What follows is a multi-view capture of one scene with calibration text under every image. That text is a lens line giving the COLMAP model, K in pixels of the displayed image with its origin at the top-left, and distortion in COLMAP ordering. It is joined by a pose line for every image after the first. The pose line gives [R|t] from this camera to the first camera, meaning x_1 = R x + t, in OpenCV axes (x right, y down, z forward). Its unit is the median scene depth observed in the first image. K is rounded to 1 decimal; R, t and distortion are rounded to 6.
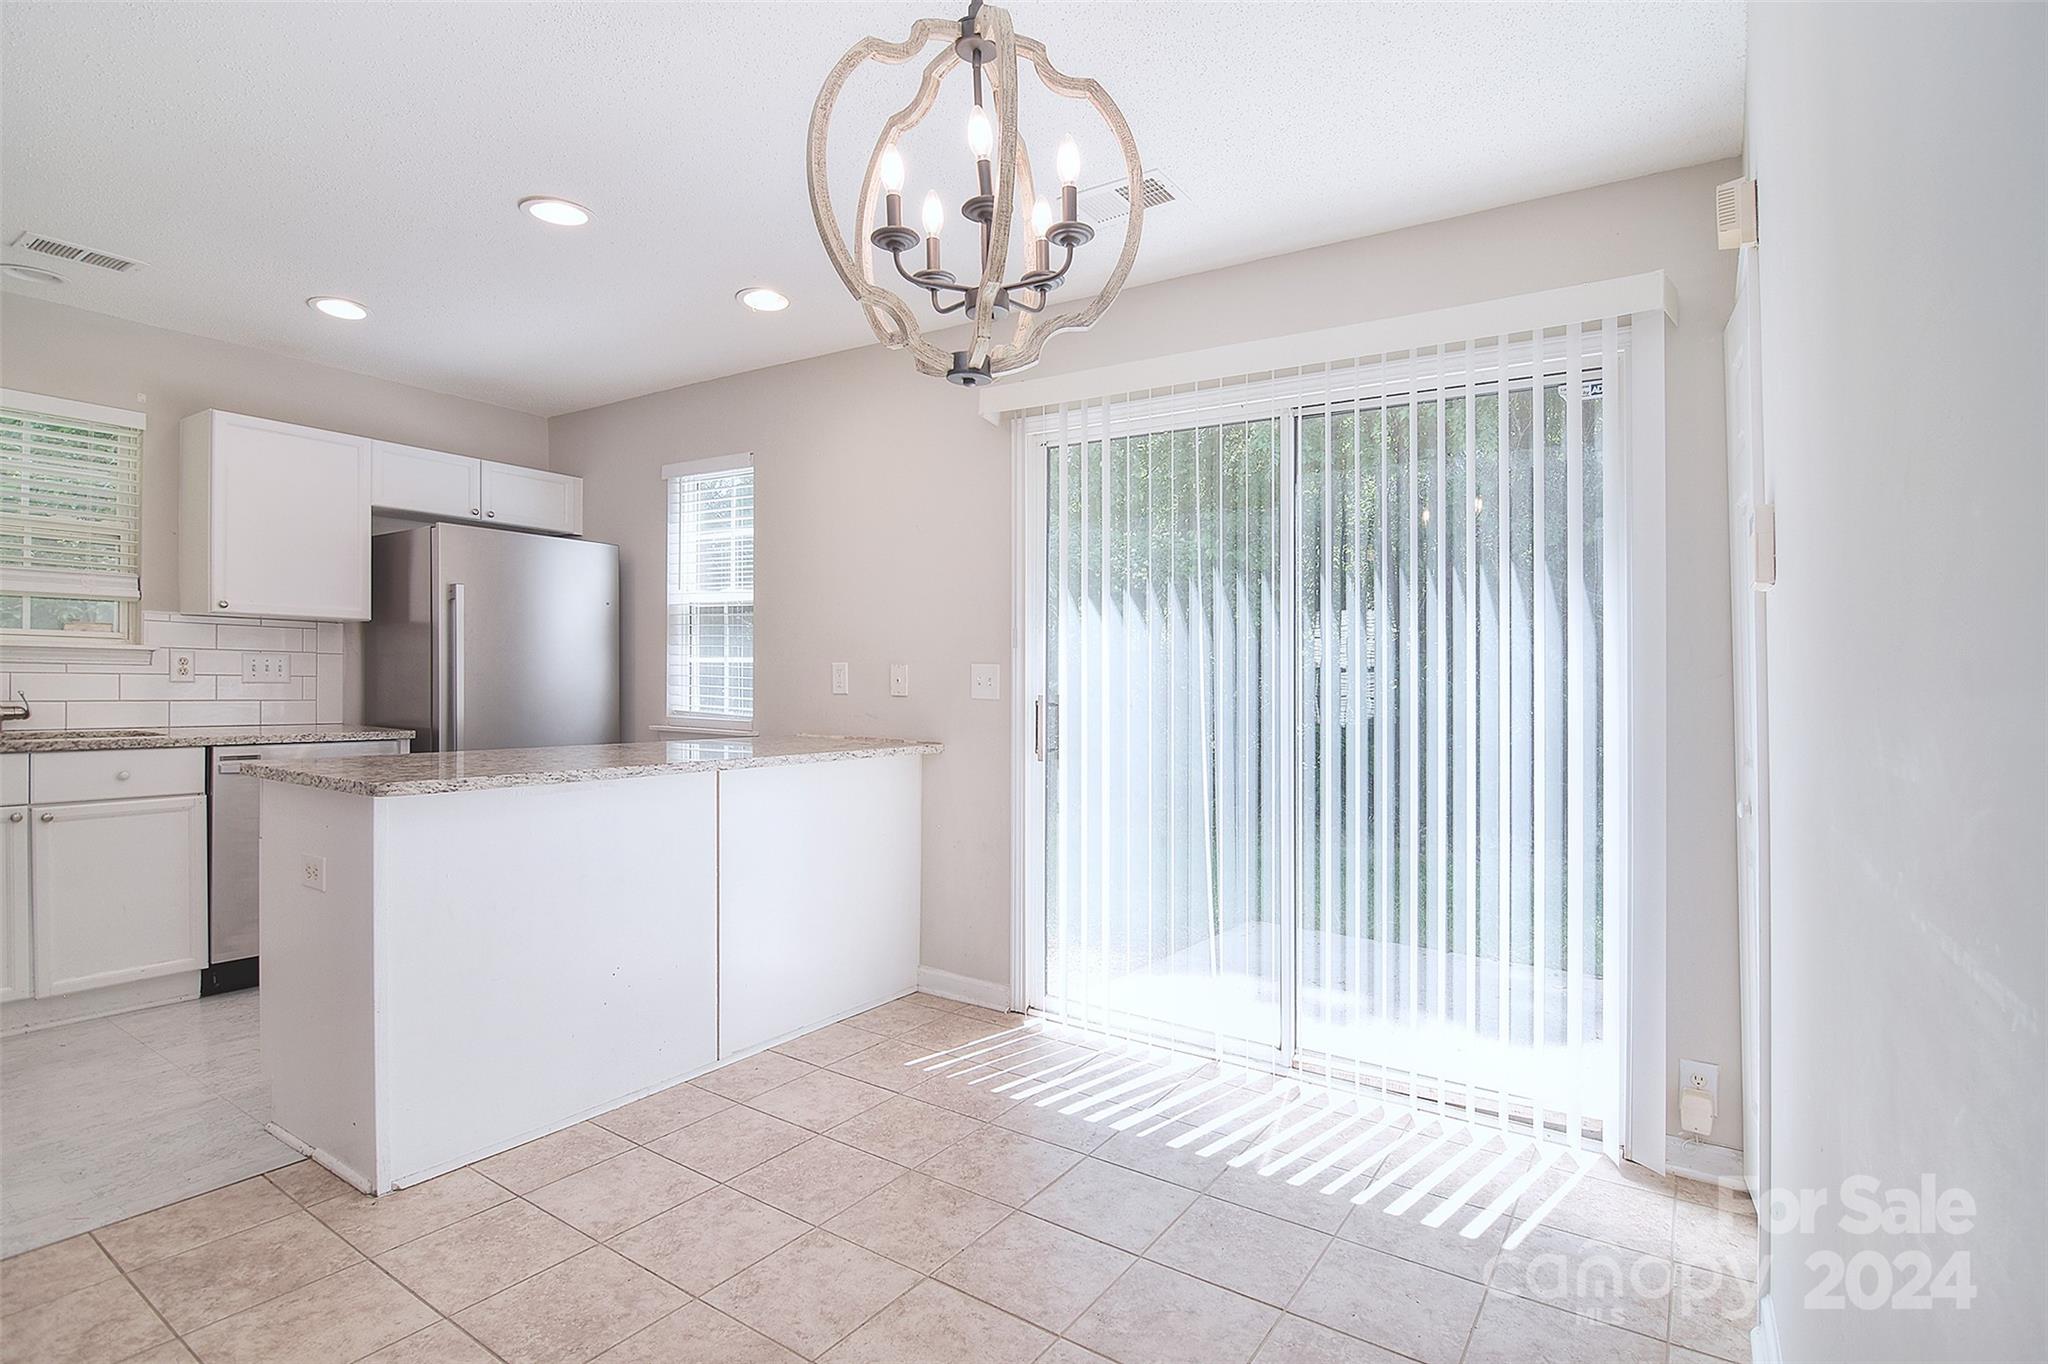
lens RADIAL K [[995.2, 0, 1029.0], [0, 995.2, 688.8], [0, 0, 1]] dist [-0.002371, -0.012419]
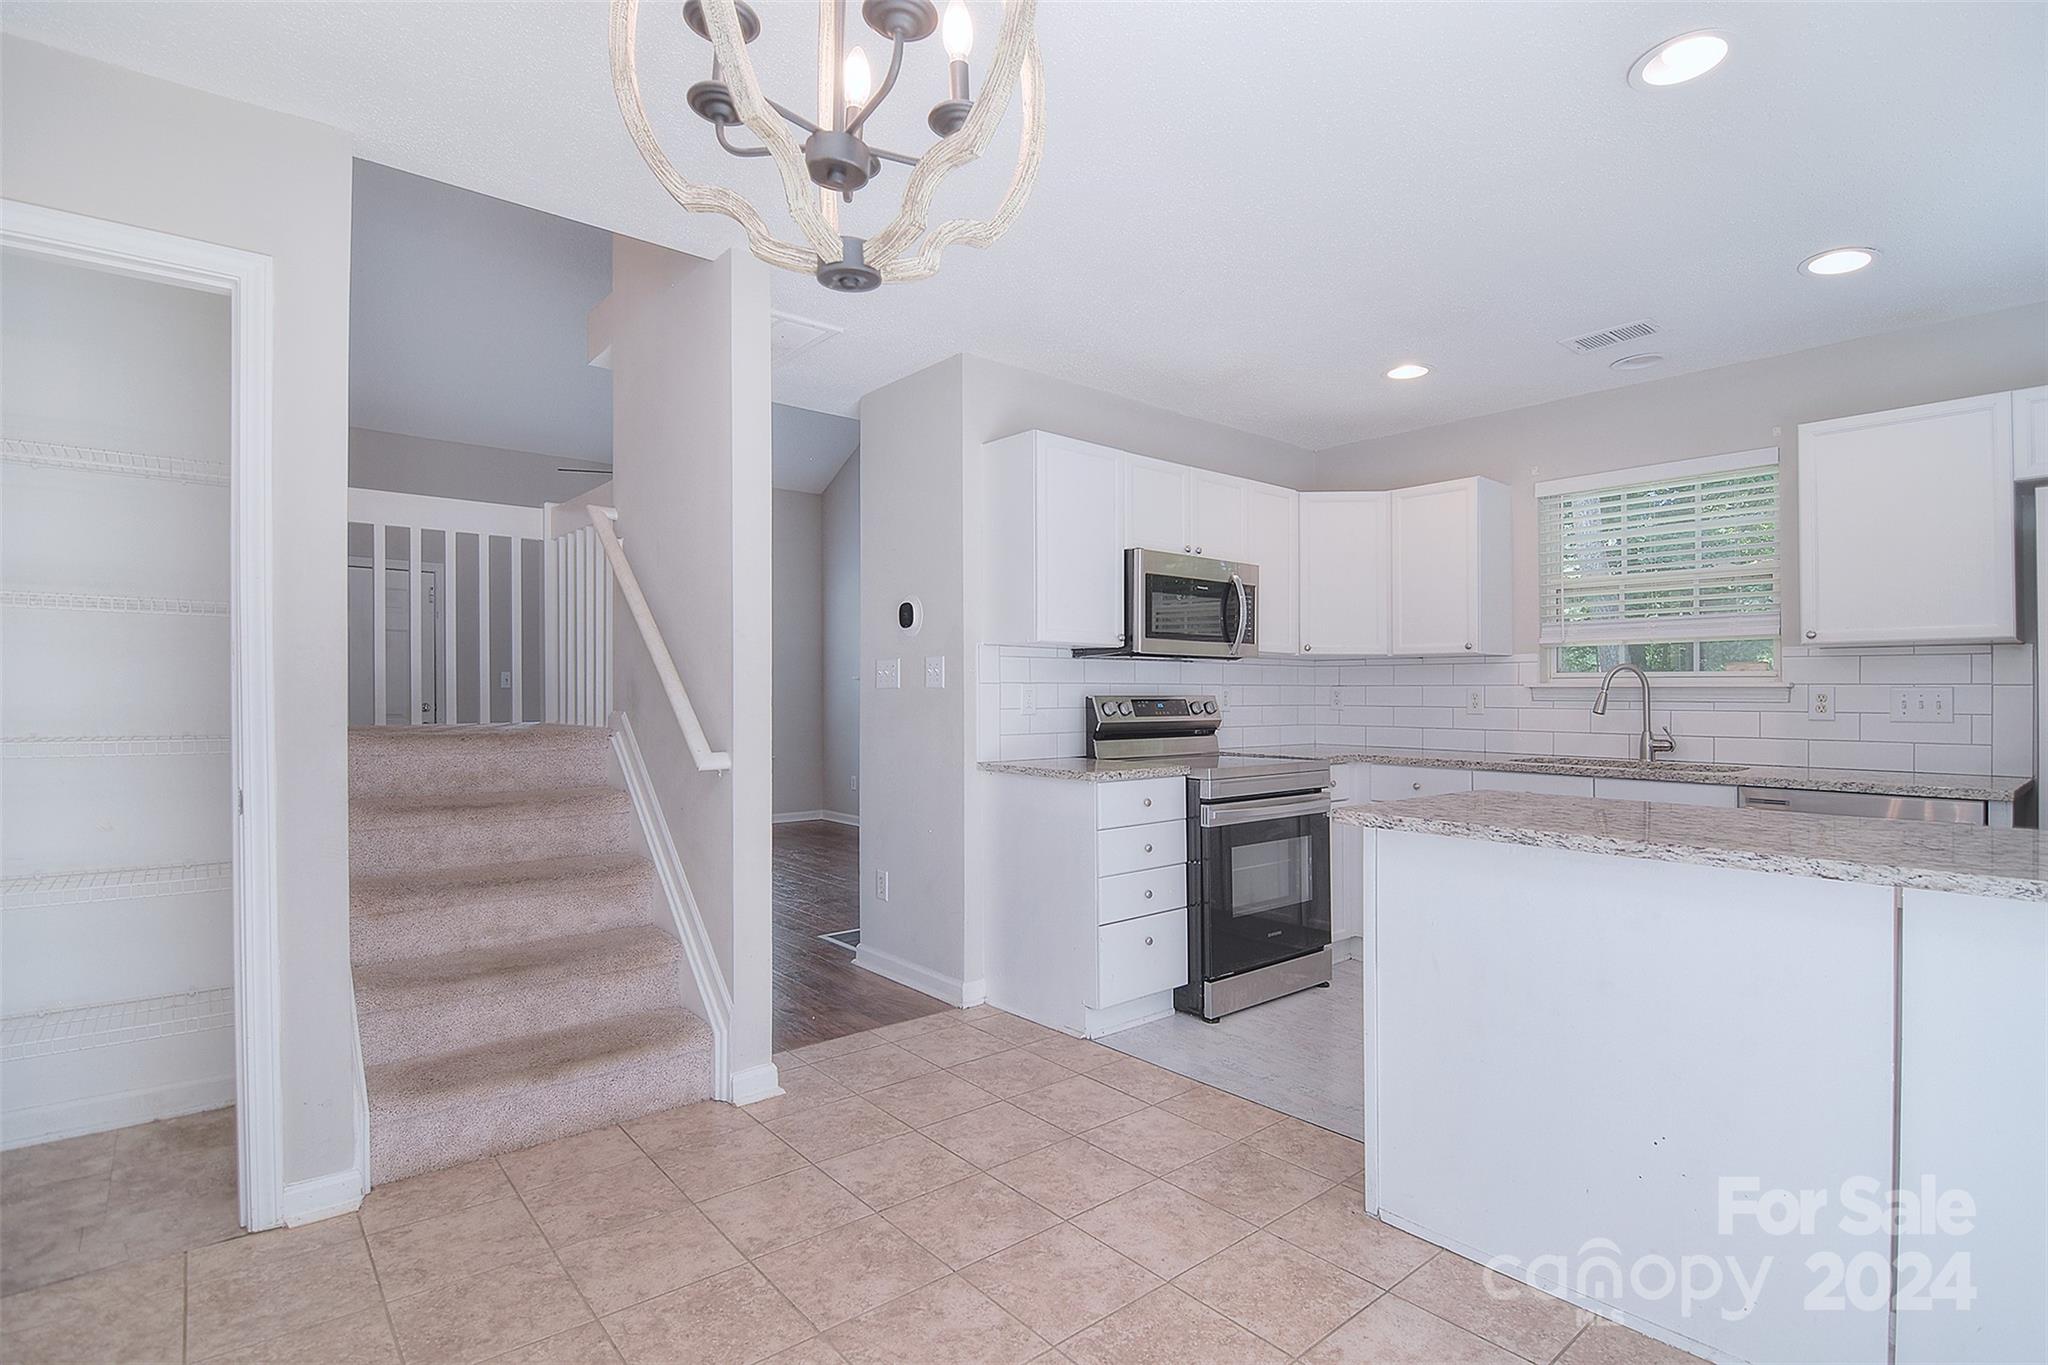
lens RADIAL K [[995.2, 0, 1029.0], [0, 995.2, 689.3], [0, 0, 1]] dist [-0.002371, -0.012419]
pose [[-0.279112, -0.025450, -0.959921, 0.257169], [-0.017421, 0.999618, -0.021437, -0.002811], [0.960101, 0.010740, -0.279449, 0.541471]]
